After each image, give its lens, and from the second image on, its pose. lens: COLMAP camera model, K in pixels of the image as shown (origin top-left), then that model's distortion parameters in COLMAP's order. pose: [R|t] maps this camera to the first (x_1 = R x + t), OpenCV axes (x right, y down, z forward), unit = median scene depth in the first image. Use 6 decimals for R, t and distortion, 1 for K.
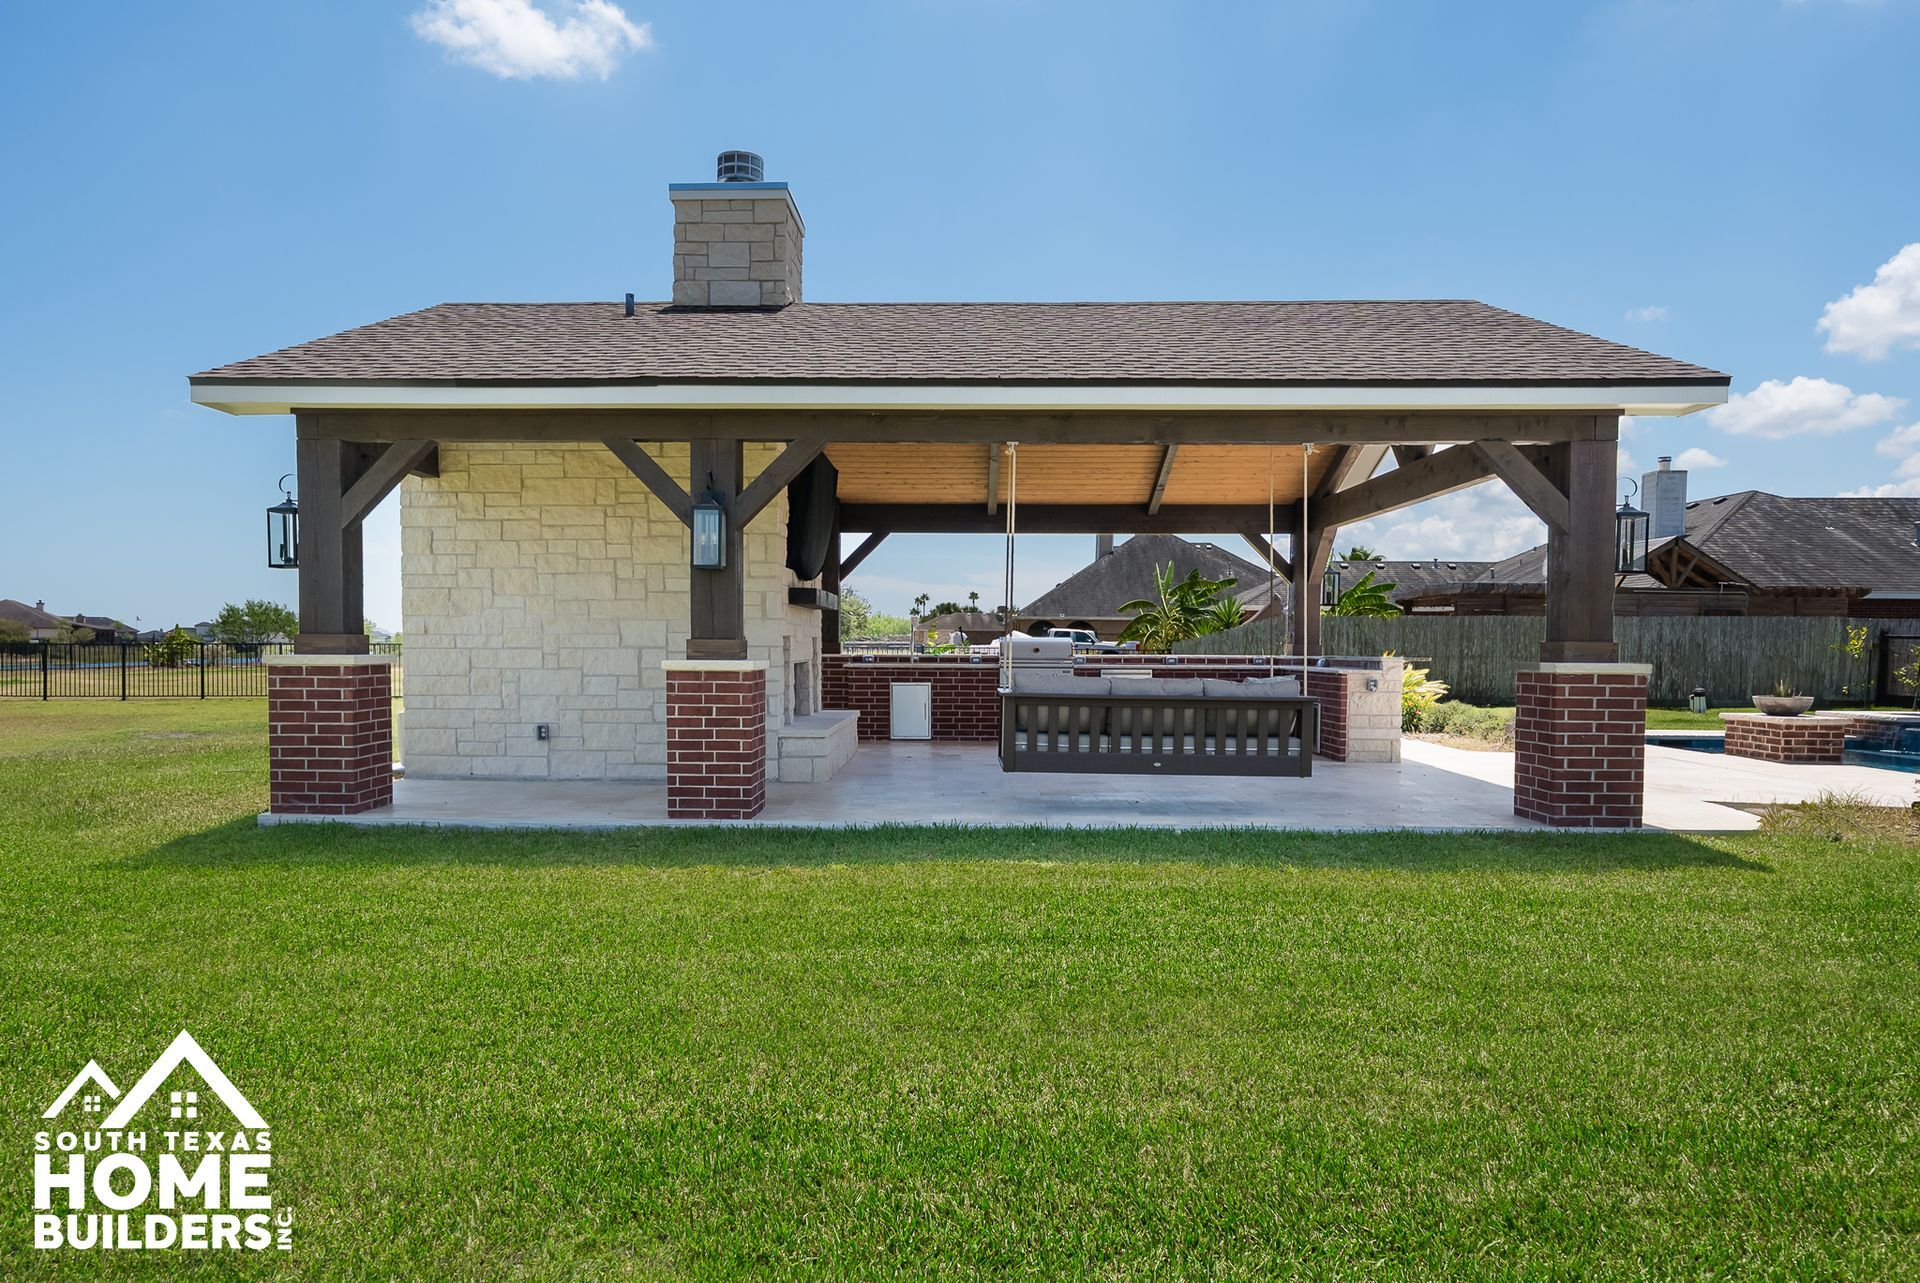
lens RADIAL K [[1223.8, 0, 942.5], [0, 1223.8, 640.9], [0, 0, 1]] dist [-0.004652, 0.001802]
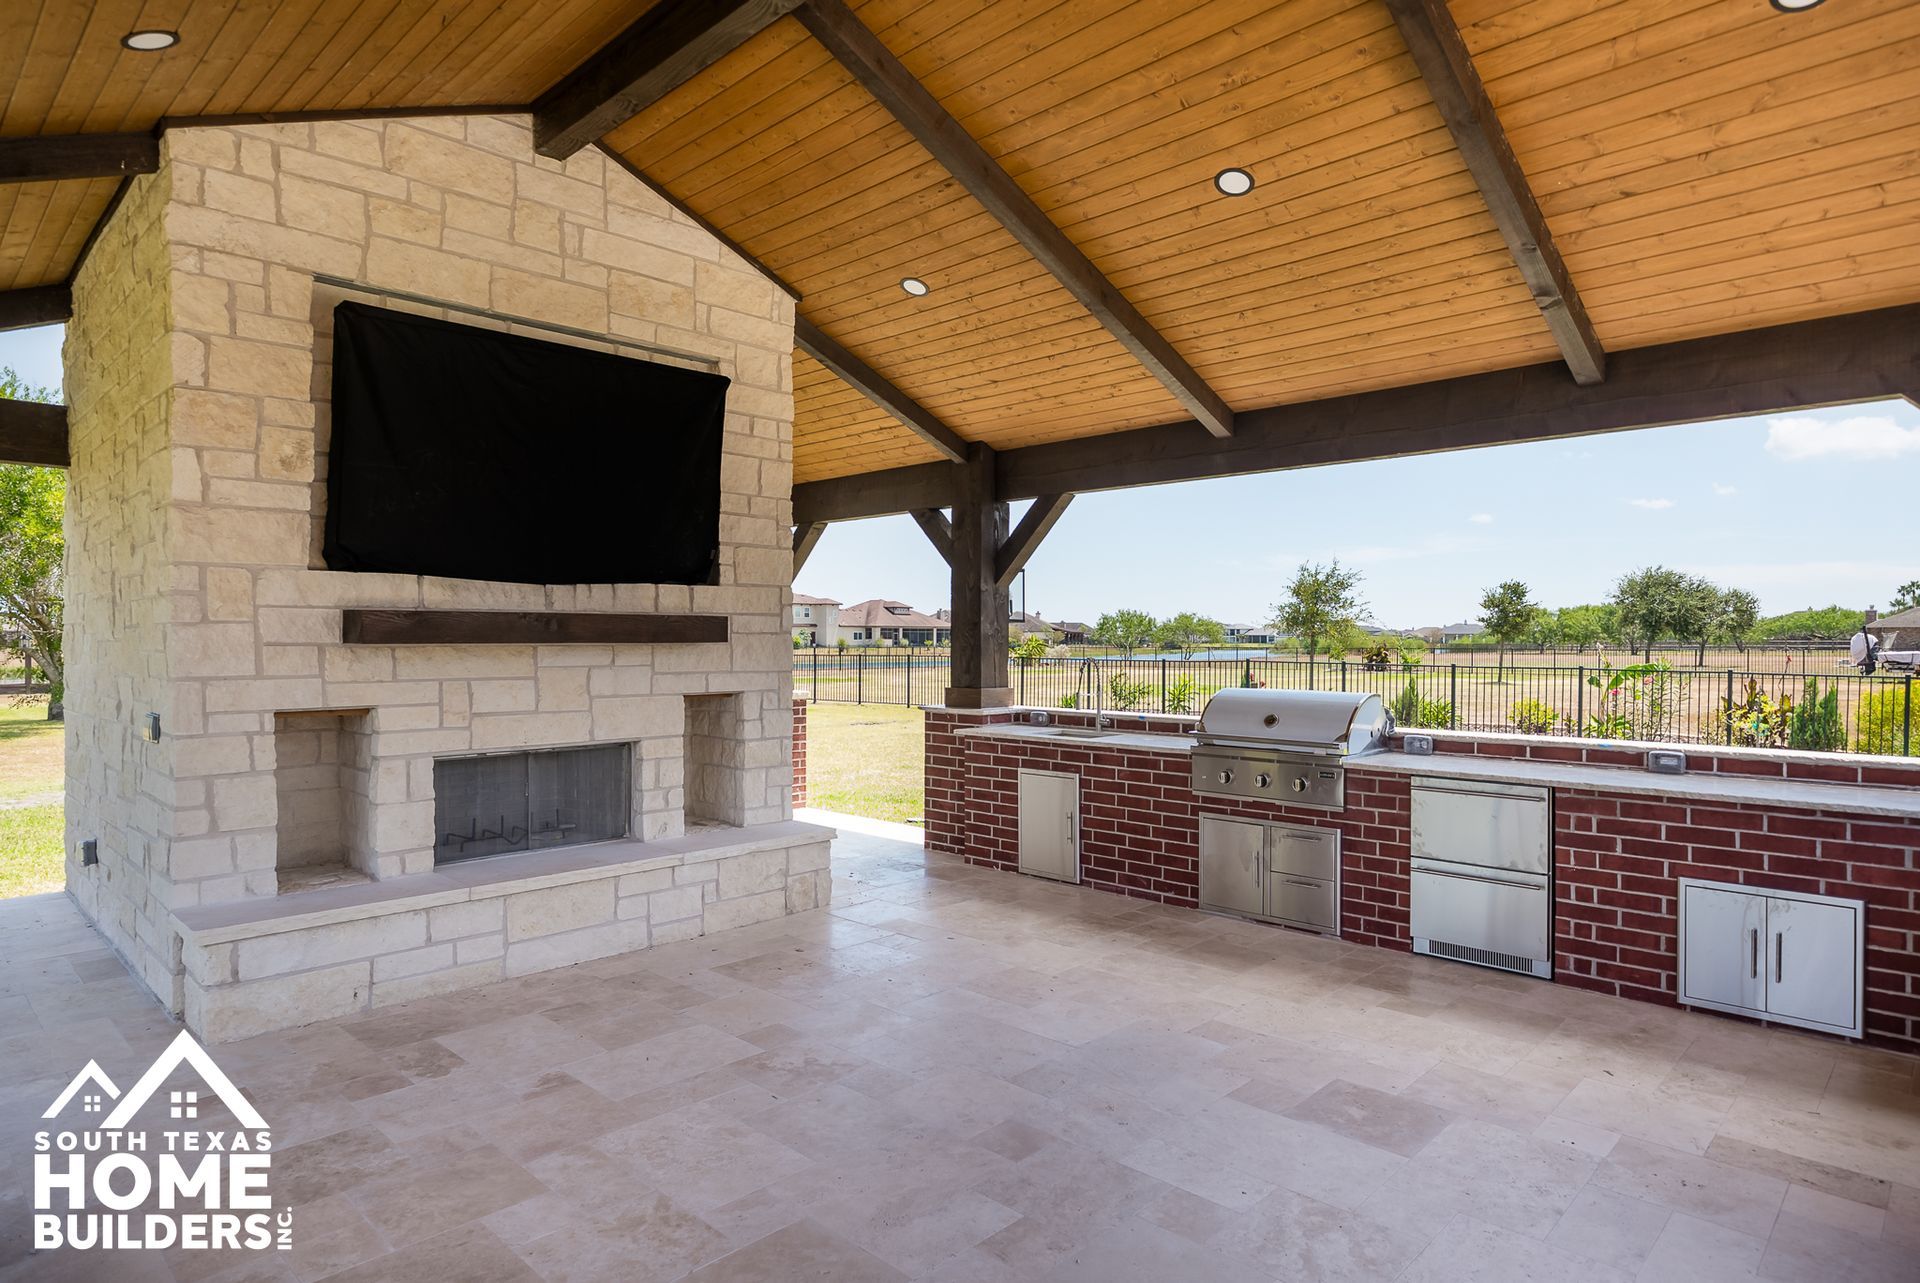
lens RADIAL K [[1073.7, 0, 953.4], [0, 1073.7, 645.4], [0, 0, 1]] dist [-0.002854, 0.000907]
pose [[0.730558, 0.000075, -0.682850, 0.261989], [0.004108, 0.999981, 0.004506, -0.022606], [0.682838, -0.006097, 0.730545, 0.632071]]
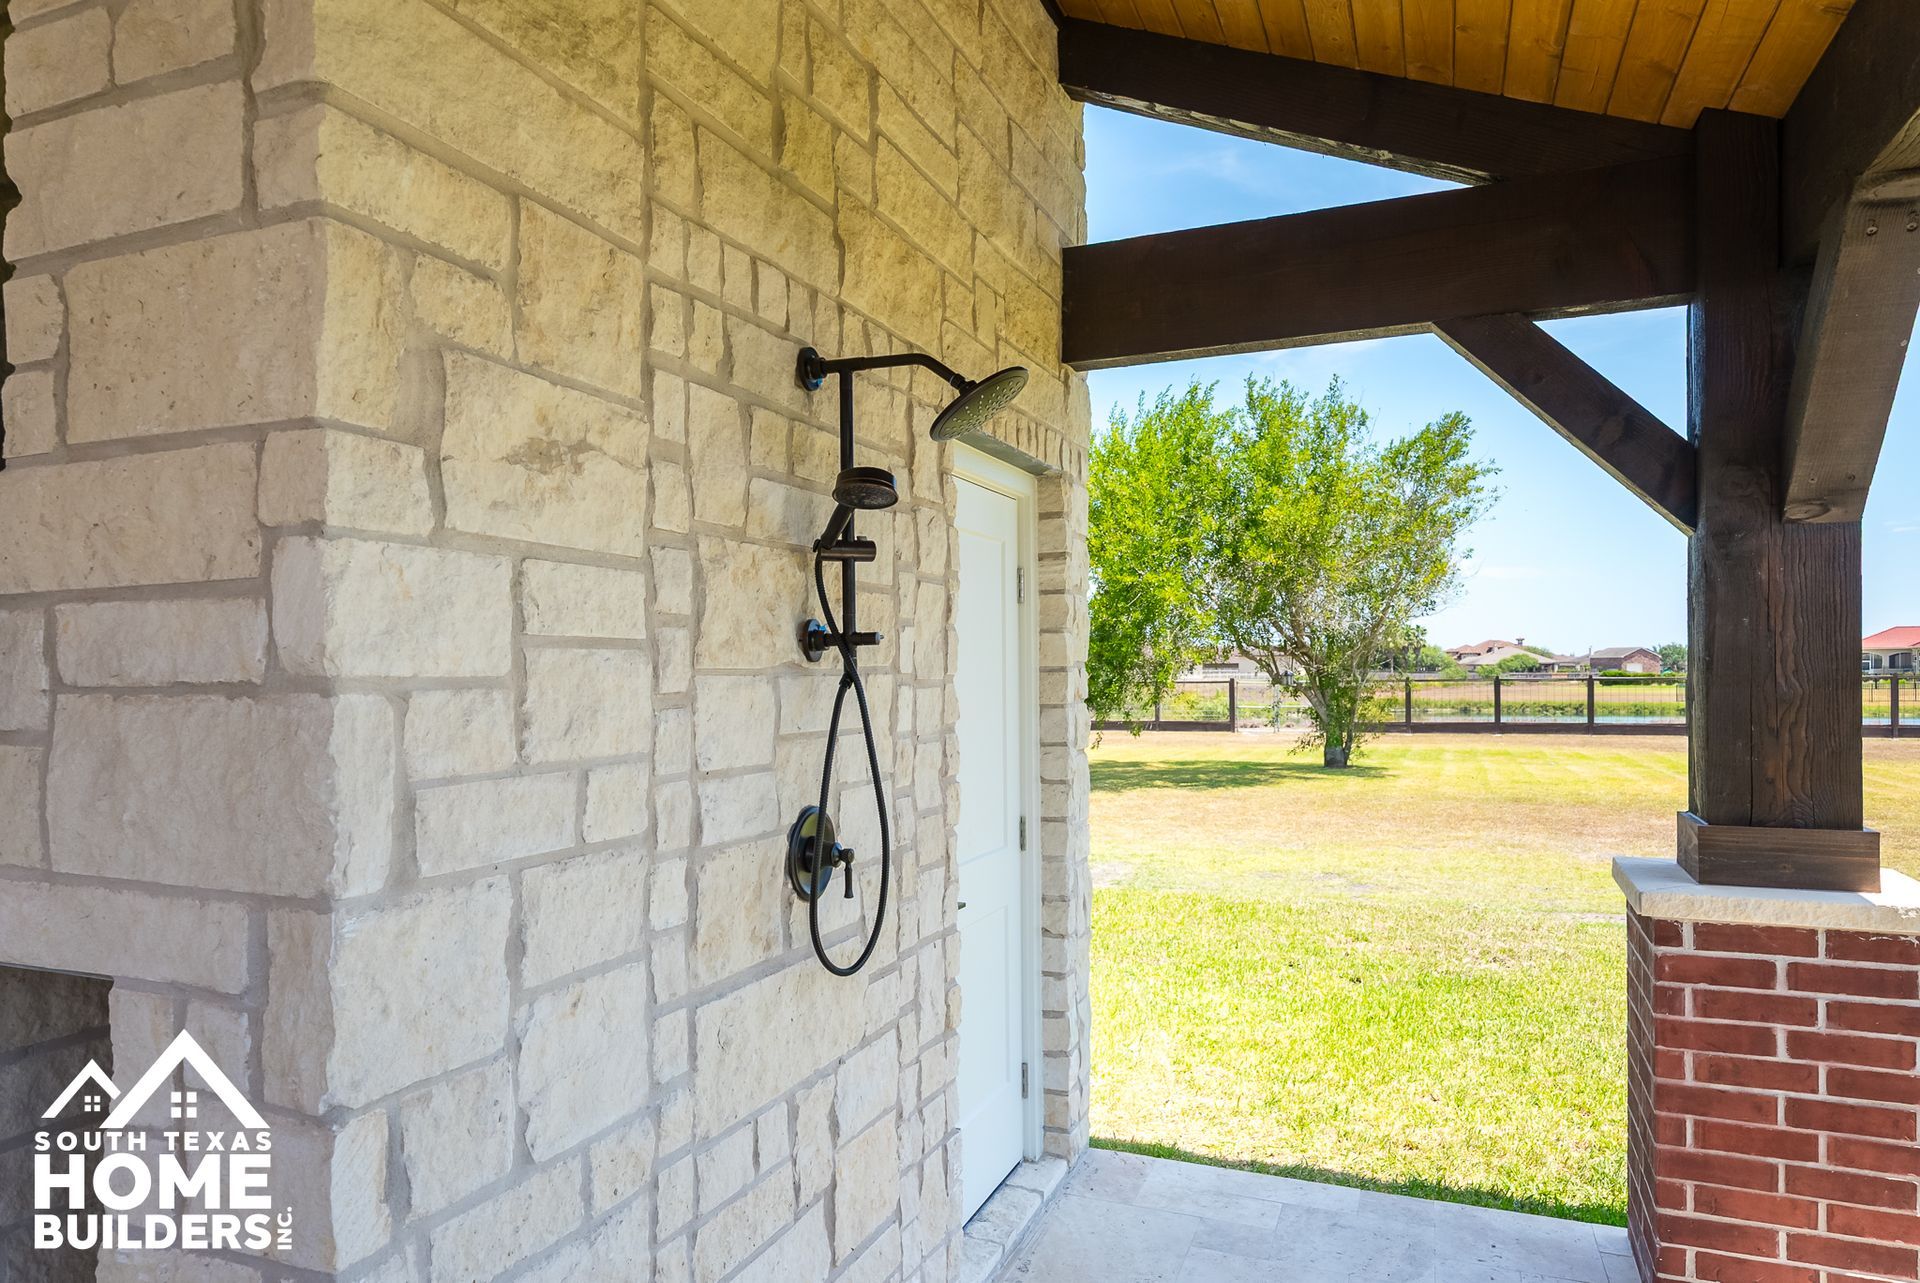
lens RADIAL K [[1279.0, 0, 853.4], [0, 1279.0, 673.4], [0, 0, 1]] dist [-0.000742, -0.000003]
pose [[-0.394547, -0.003374, -0.918869, -0.020483], [0.005929, 0.999963, -0.006218, -0.026181], [0.918856, -0.007901, -0.394513, 0.983460]]
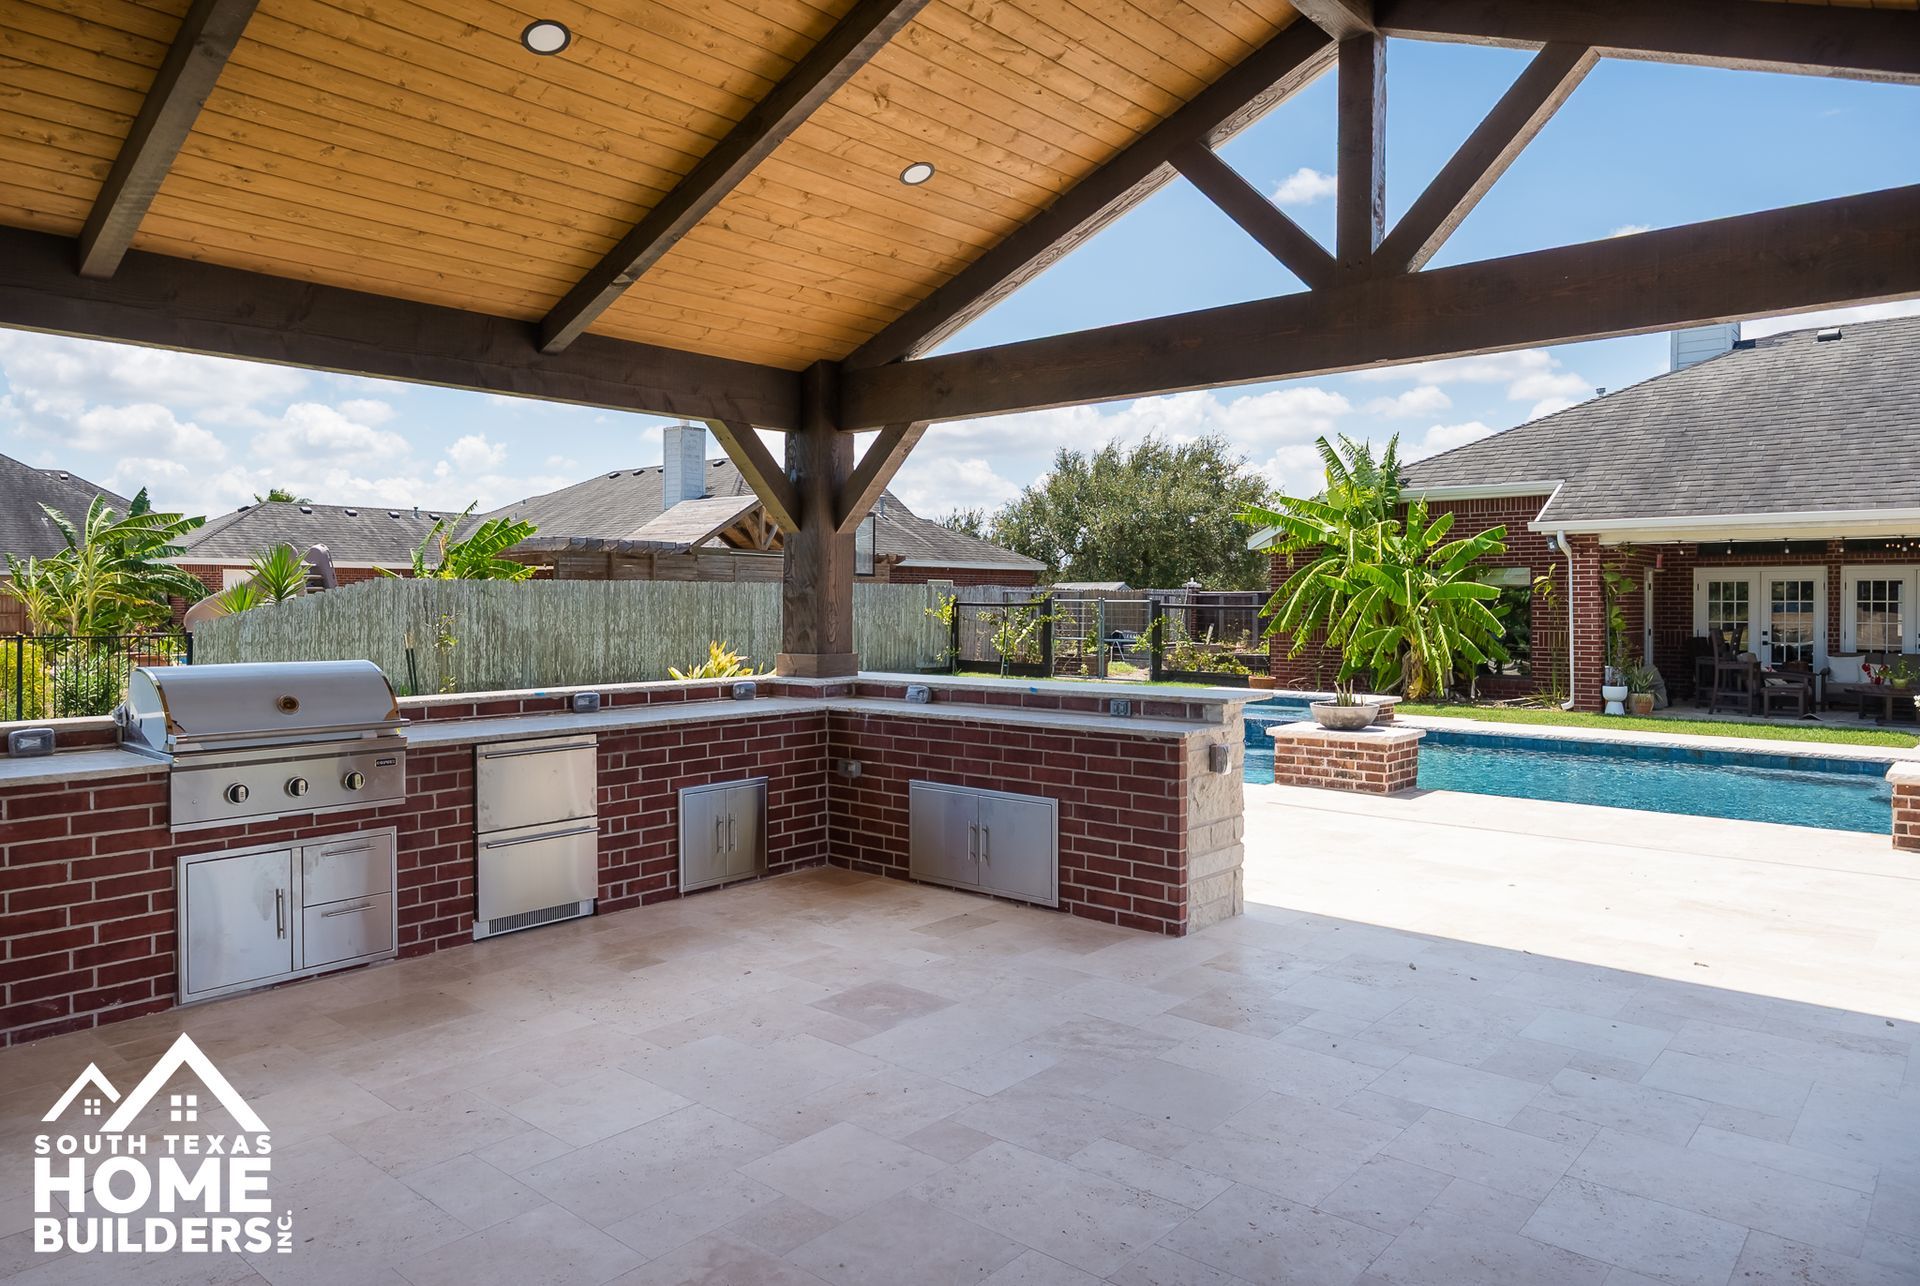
lens RADIAL K [[1231.2, 0, 904.0], [0, 1231.2, 593.5], [0, 0, 1]] dist [0.005822, -0.000066]
pose [[0.656538, -0.001791, 0.754291, -0.065337], [0.002644, 0.999997, 0.000073, -0.022160], [-0.754288, 0.001947, 0.656541, 0.656628]]
